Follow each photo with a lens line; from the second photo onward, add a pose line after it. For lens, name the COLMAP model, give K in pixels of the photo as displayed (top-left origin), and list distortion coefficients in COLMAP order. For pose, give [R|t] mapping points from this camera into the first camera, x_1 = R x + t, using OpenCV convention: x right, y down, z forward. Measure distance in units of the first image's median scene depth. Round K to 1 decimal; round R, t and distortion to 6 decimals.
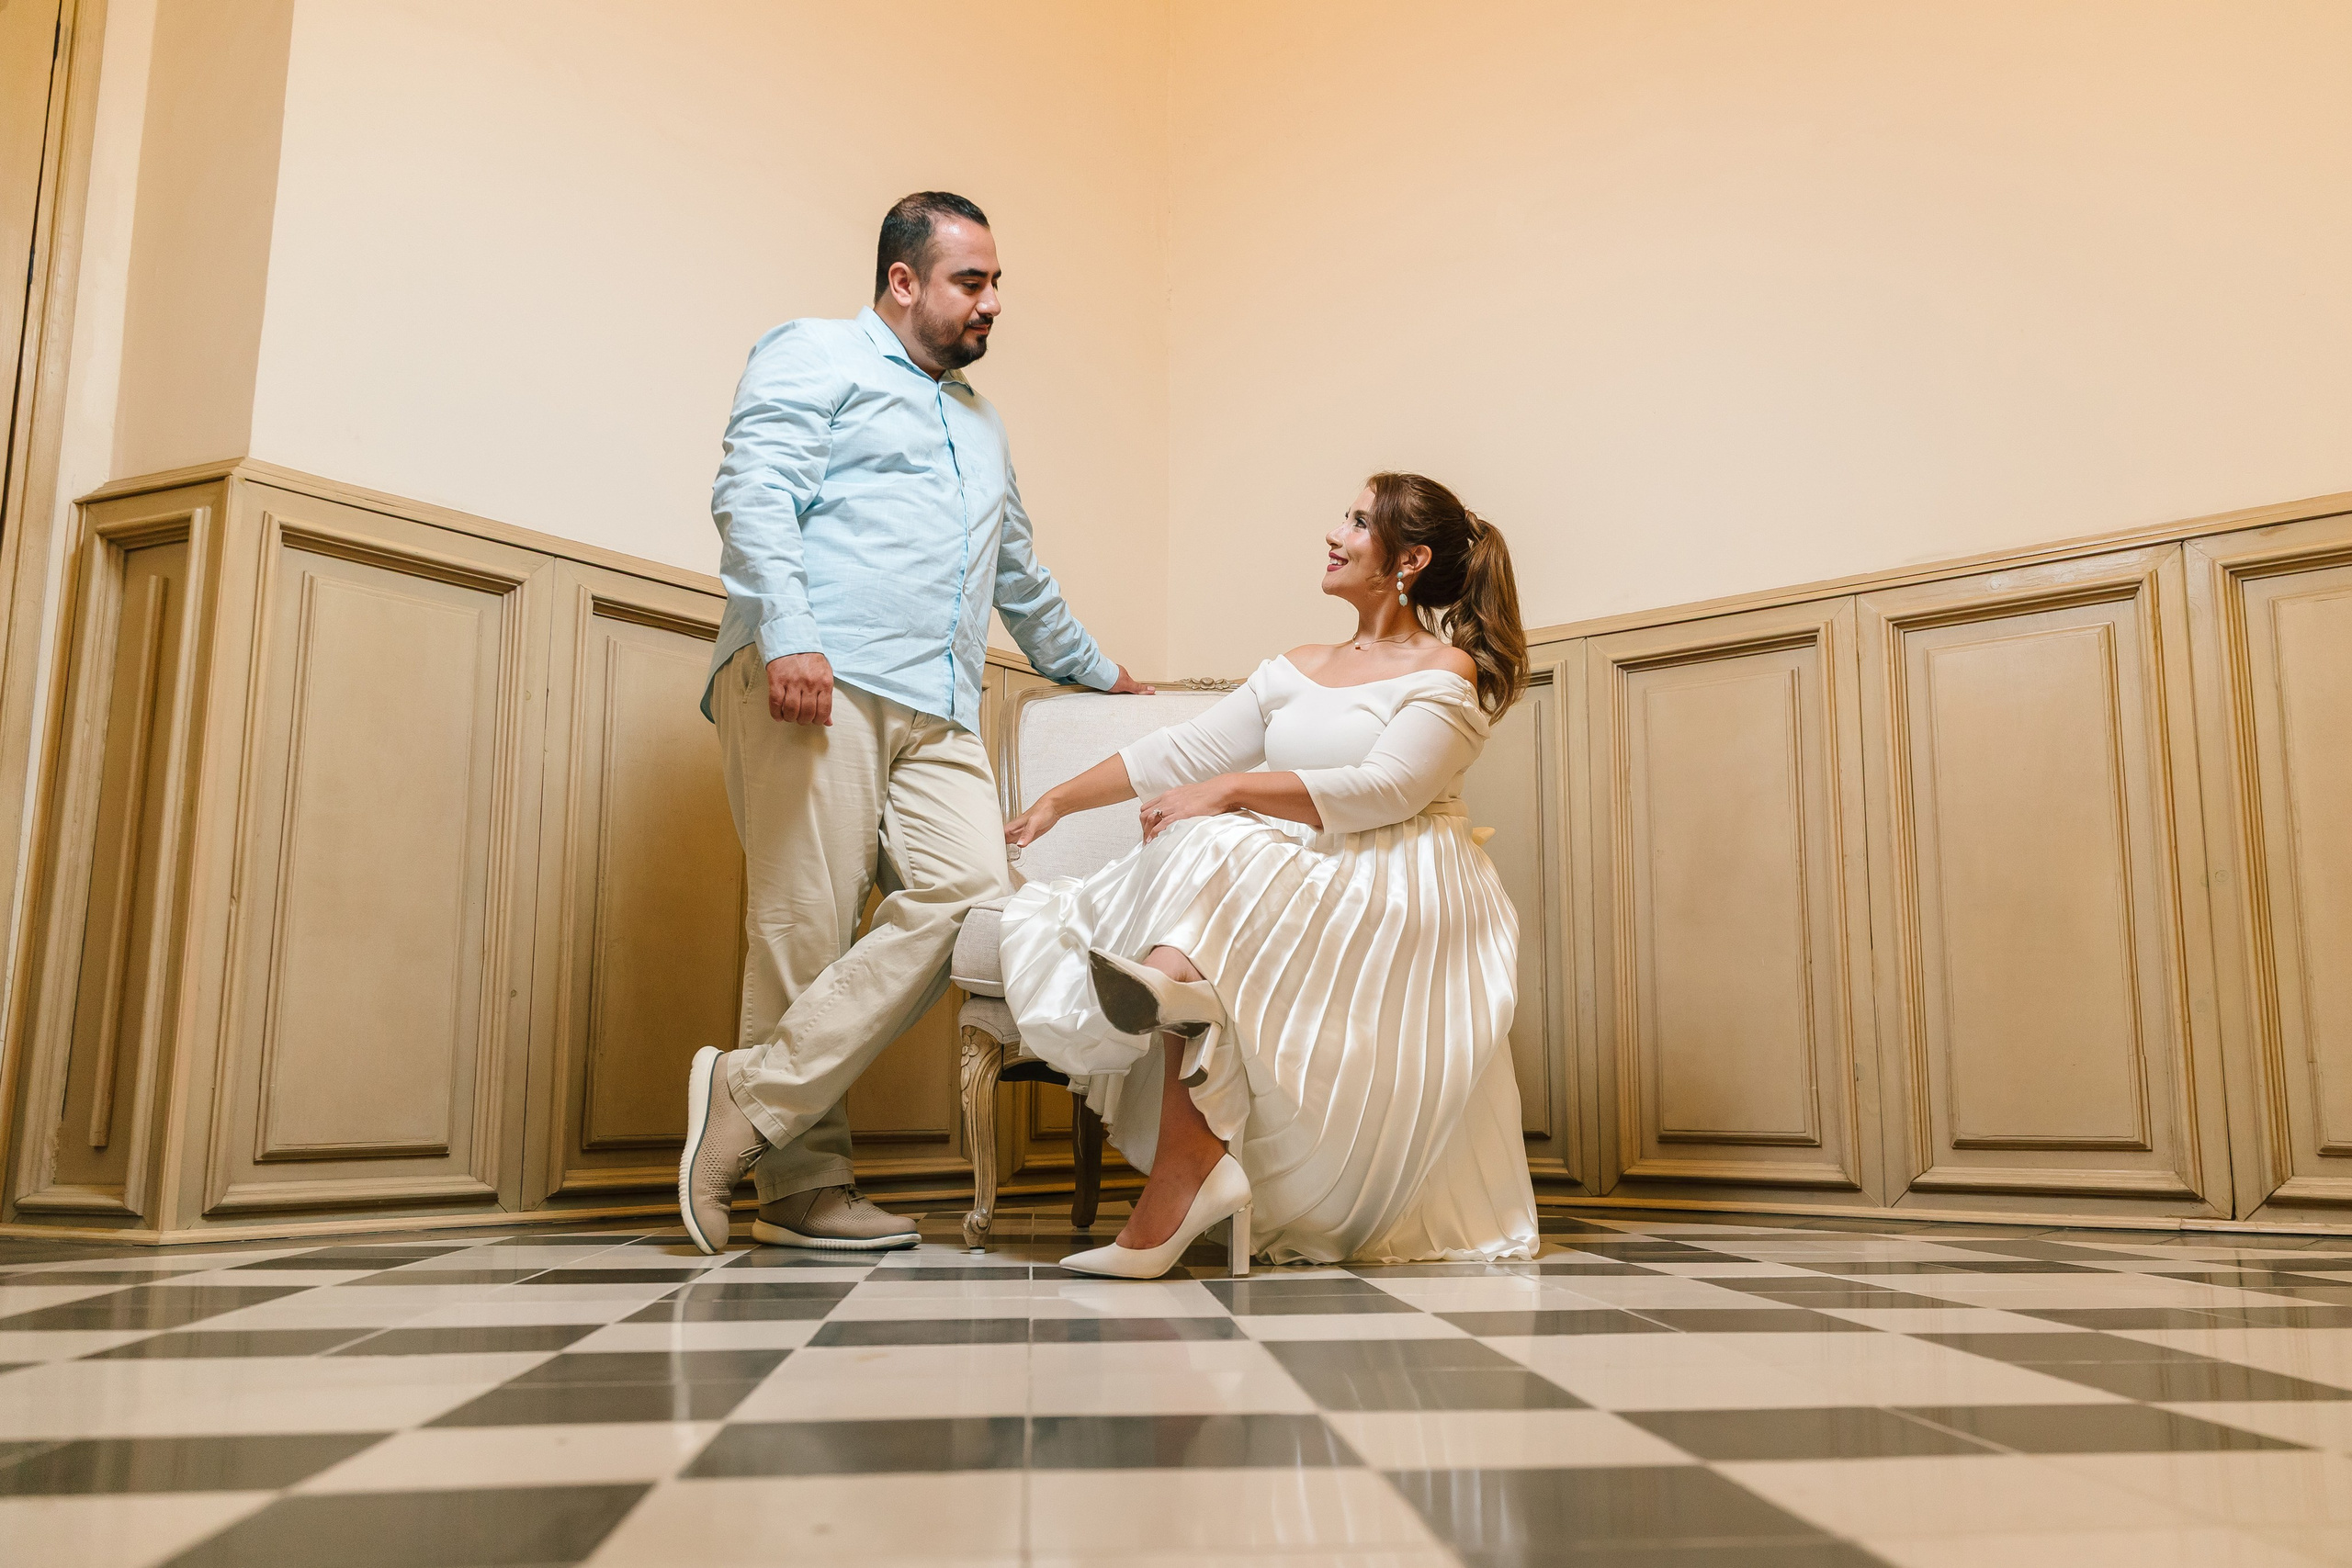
lens RADIAL K [[1904.0, 0, 1252.3], [0, 1904.0, 818.4], [0, 0, 1]] dist [0.021002, -0.011677]
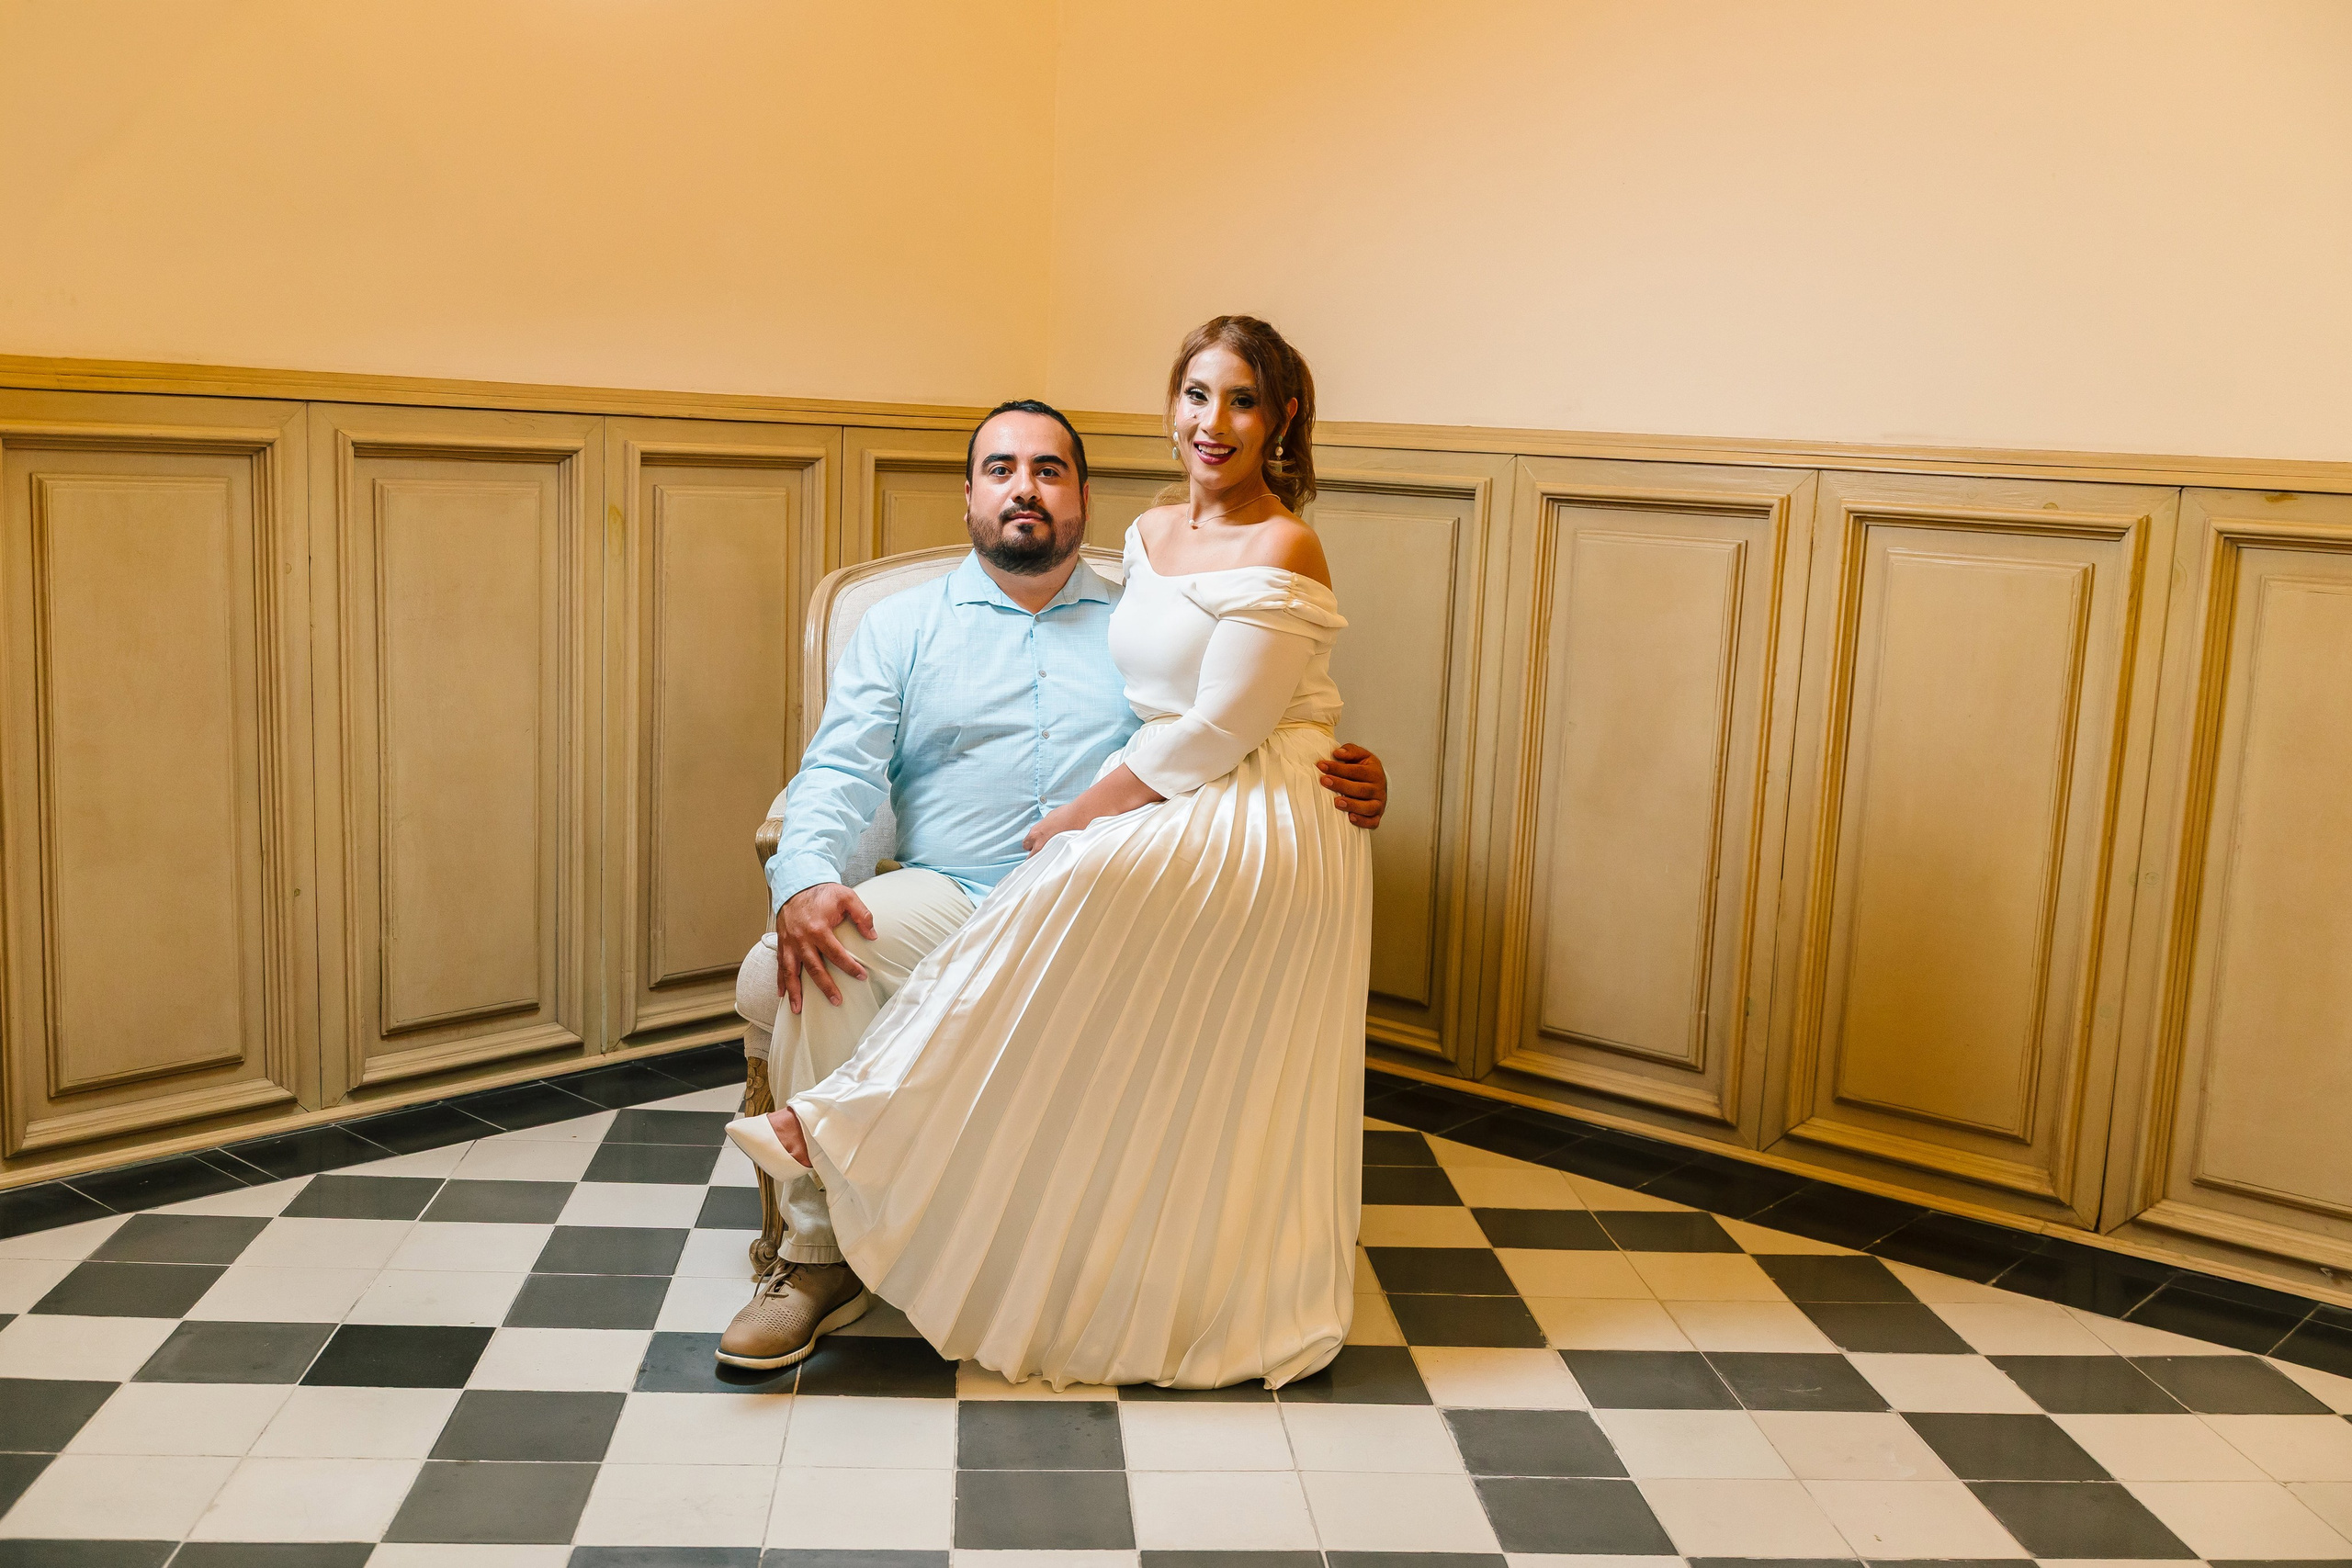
lens RADIAL K [[2418.5, 0, 1173.9], [0, 2418.5, 799.6], [0, 0, 1]] dist [-0.002178, 0.000000]
pose [[0.997808, 0.051383, -0.041712, 0.089282], [-0.035521, 0.947573, 0.317560, -0.336252], [0.055843, -0.315382, 0.947320, -0.088534]]
